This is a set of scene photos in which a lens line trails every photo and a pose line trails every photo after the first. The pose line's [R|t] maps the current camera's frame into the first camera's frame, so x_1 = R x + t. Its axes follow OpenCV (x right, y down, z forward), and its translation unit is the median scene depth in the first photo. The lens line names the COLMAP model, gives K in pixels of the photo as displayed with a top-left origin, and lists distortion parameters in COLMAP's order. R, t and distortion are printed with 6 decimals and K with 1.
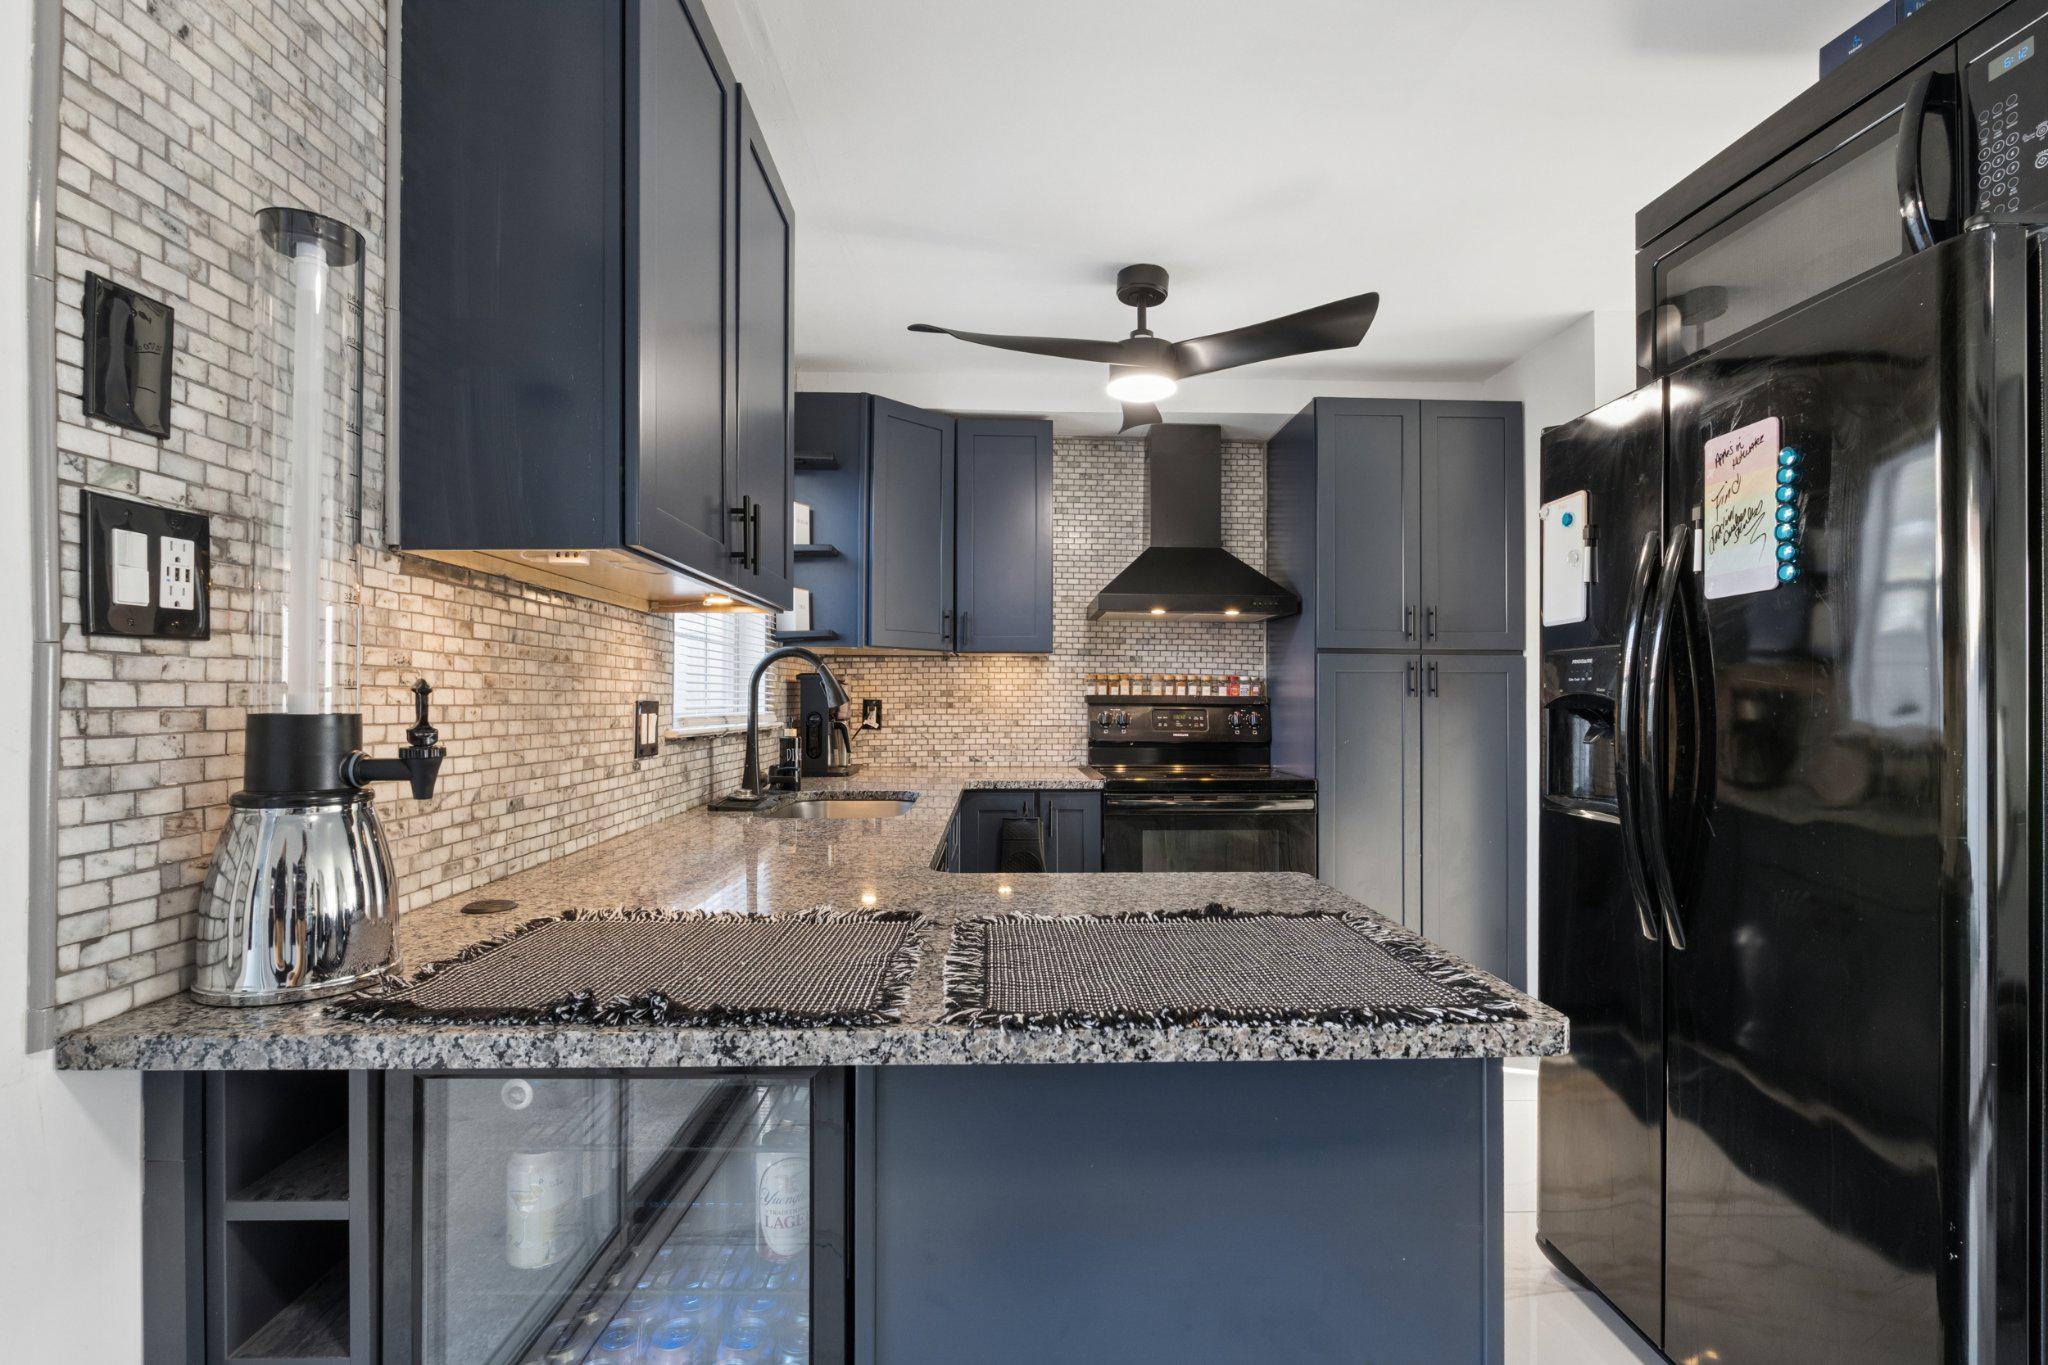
lens RADIAL K [[938.7, 0, 1018.6], [0, 938.7, 690.9], [0, 0, 1]] dist [-0.002914, -0.000600]
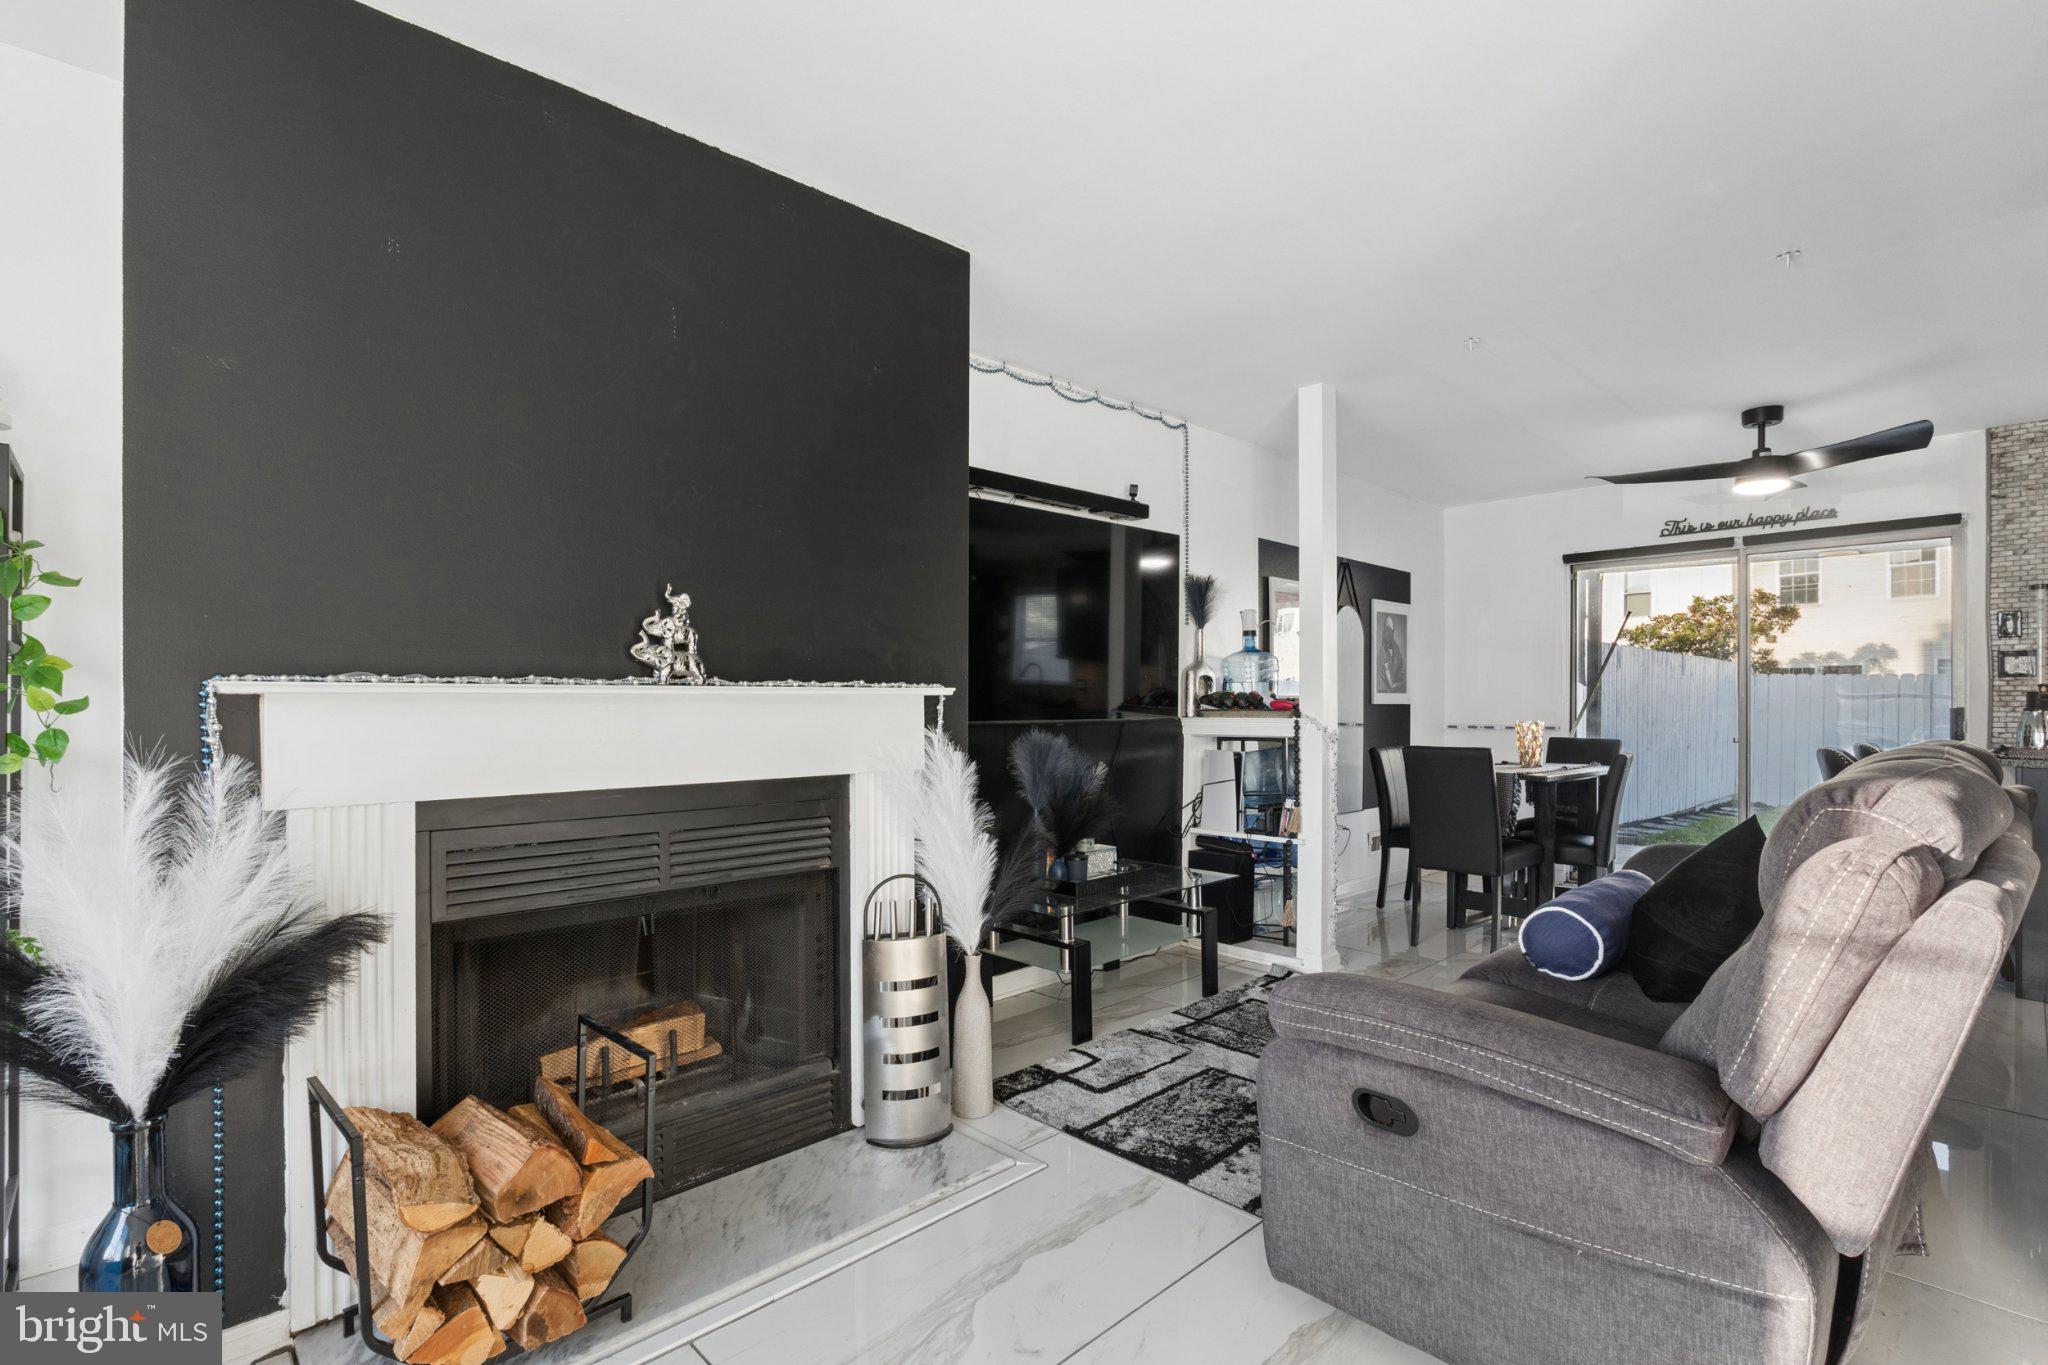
lens RADIAL K [[952.7, 0, 1018.3], [0, 952.7, 701.3], [0, 0, 1]] dist [-0.002651, -0.000331]
pose [[-0.739109, -0.004595, -0.673570, 4.207063], [0.005222, 0.999908, -0.012550, 0.070629], [0.673566, -0.012793, -0.739017, 0.742141]]
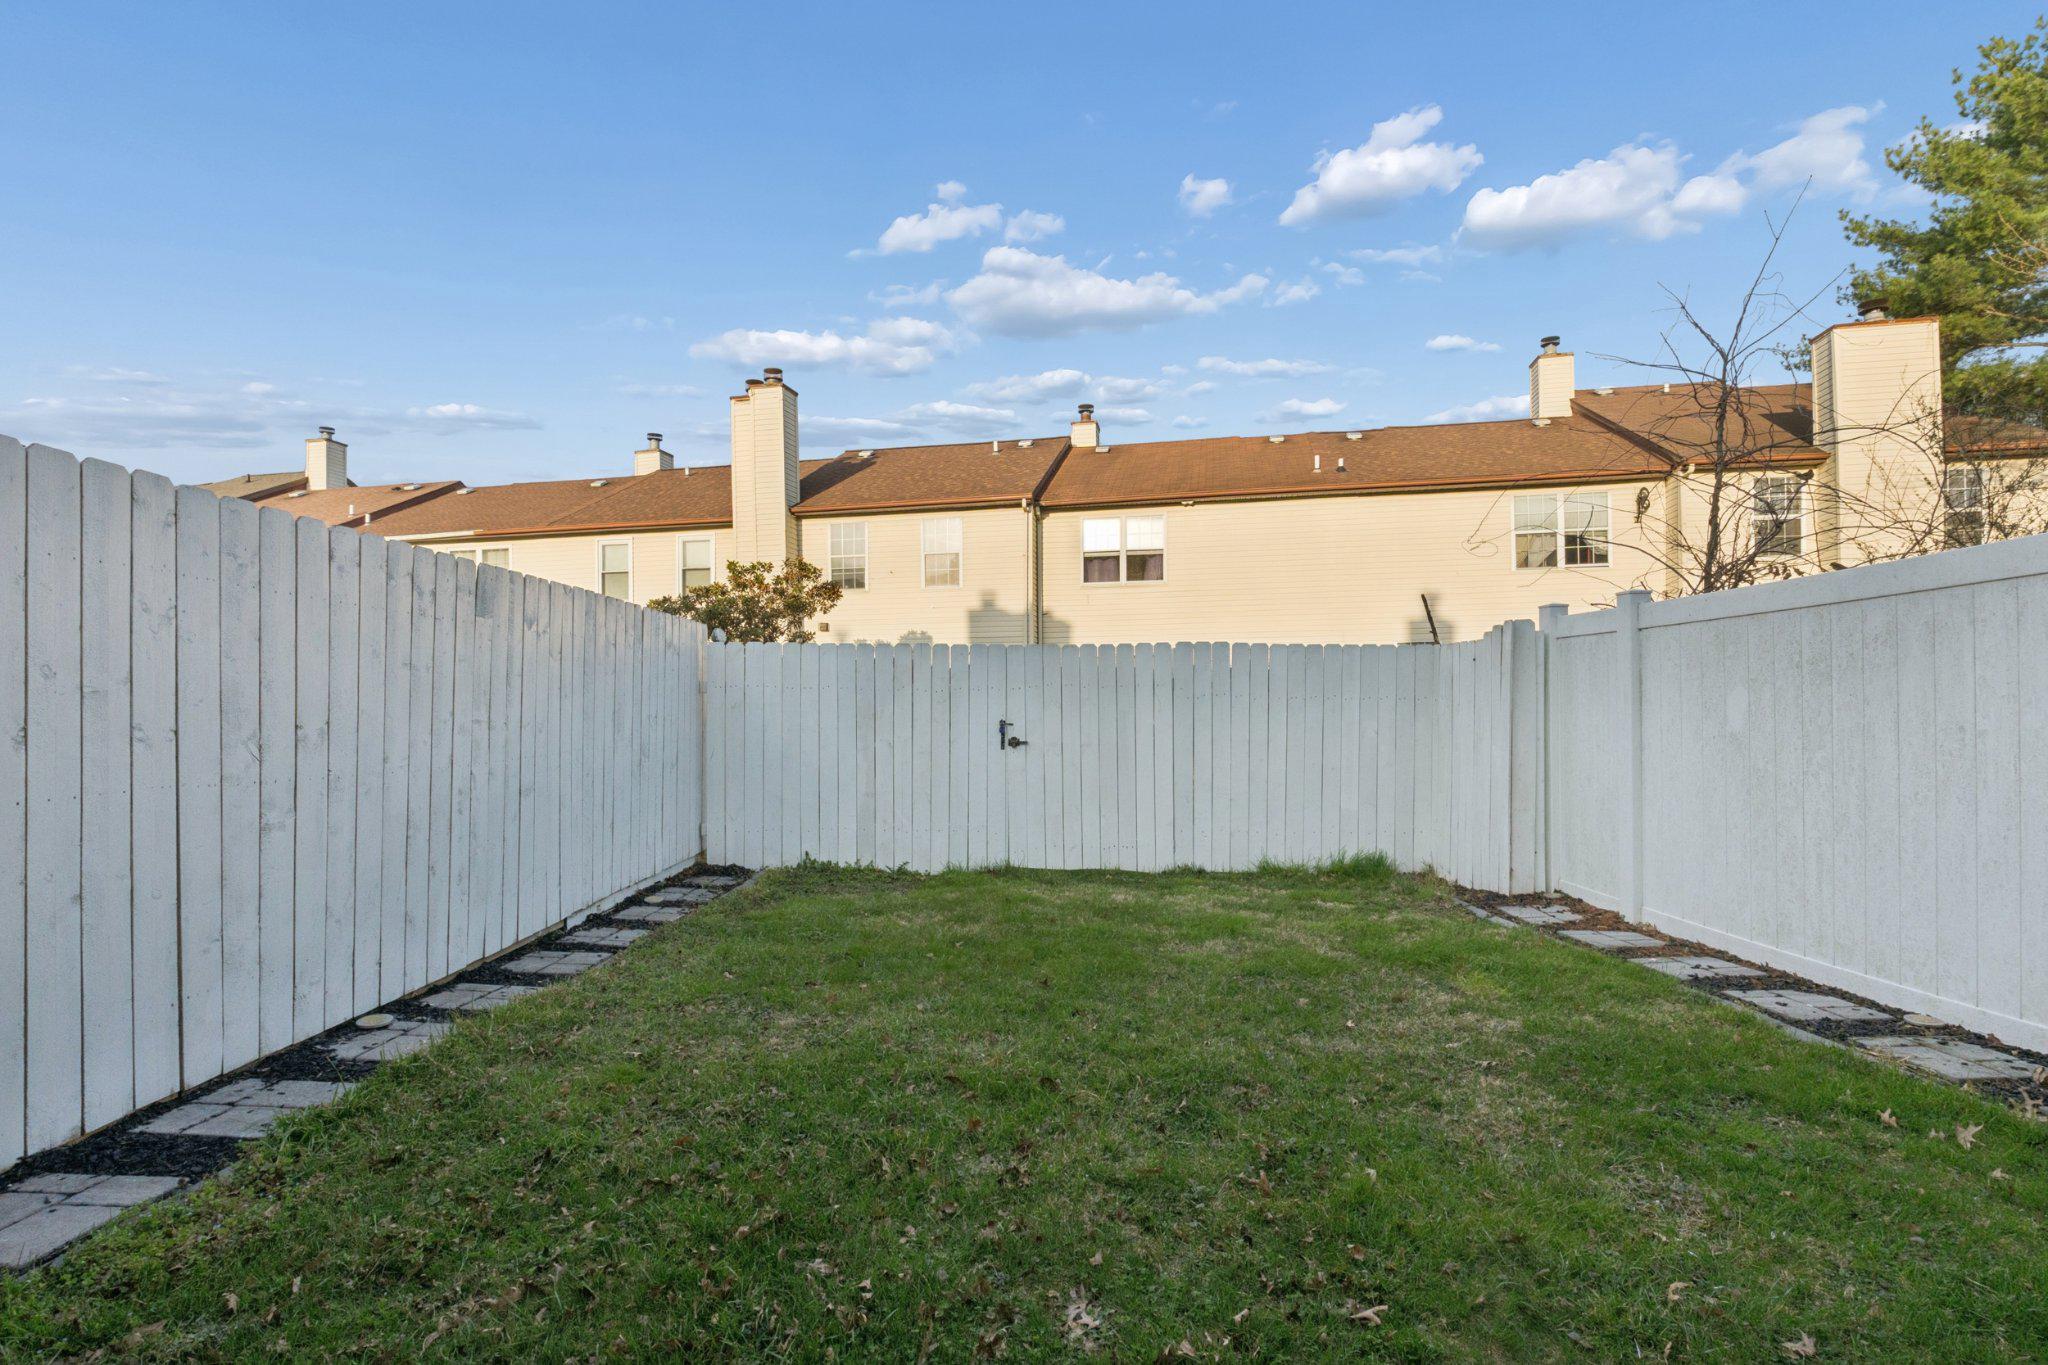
lens RADIAL K [[952.7, 0, 1018.3], [0, 952.7, 701.3], [0, 0, 1]] dist [-0.002651, -0.000331]
pose [[0.000075, -0.006092, -0.999981, -1.943797], [0.021748, 0.999745, -0.006089, 0.131749], [0.999763, -0.021748, 0.000208, 0.333512]]
